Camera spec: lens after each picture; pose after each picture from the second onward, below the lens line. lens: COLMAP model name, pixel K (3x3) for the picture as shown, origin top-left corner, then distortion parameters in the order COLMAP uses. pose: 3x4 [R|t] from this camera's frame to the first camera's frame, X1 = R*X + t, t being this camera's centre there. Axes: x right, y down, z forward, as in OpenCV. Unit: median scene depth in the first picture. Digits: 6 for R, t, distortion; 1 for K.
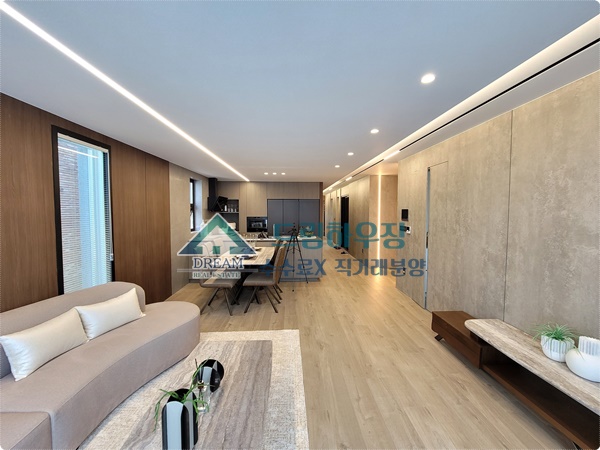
lens RADIAL K [[245.2, 0, 299.8], [0, 245.2, 223.6], [0, 0, 1]] dist [-0.000472, -0.000140]
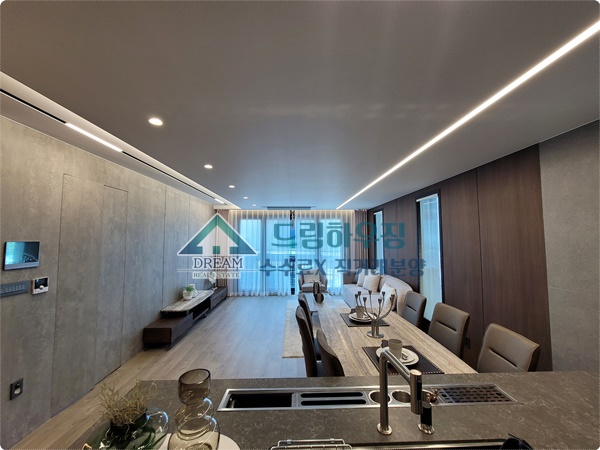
lens RADIAL K [[245.2, 0, 301.0], [0, 245.2, 224.1], [0, 0, 1]] dist [-0.000472, -0.000140]
pose [[-0.999996, 0.000903, 0.002572, -0.081979], [0.000883, 0.999970, -0.007687, -0.119823], [-0.002579, -0.007684, -0.999967, 1.982521]]
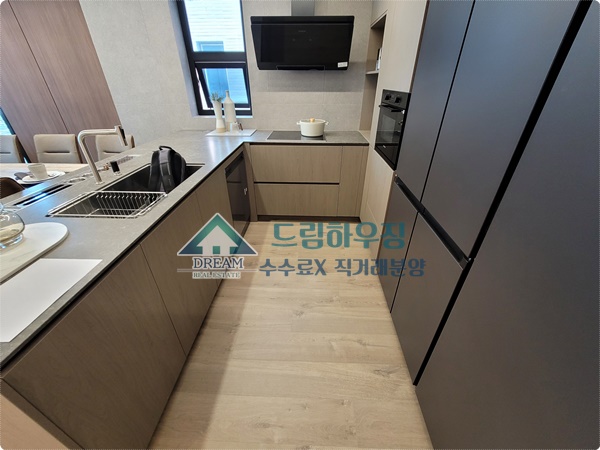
lens RADIAL K [[245.2, 0, 301.3], [0, 245.2, 224.2], [0, 0, 1]] dist [-0.000472, -0.000140]
pose [[-0.074101, 0.500162, -0.862756, 0.218511], [-0.052038, 0.862016, 0.504202, -0.072441], [0.995892, 0.082259, -0.037849, 2.093425]]
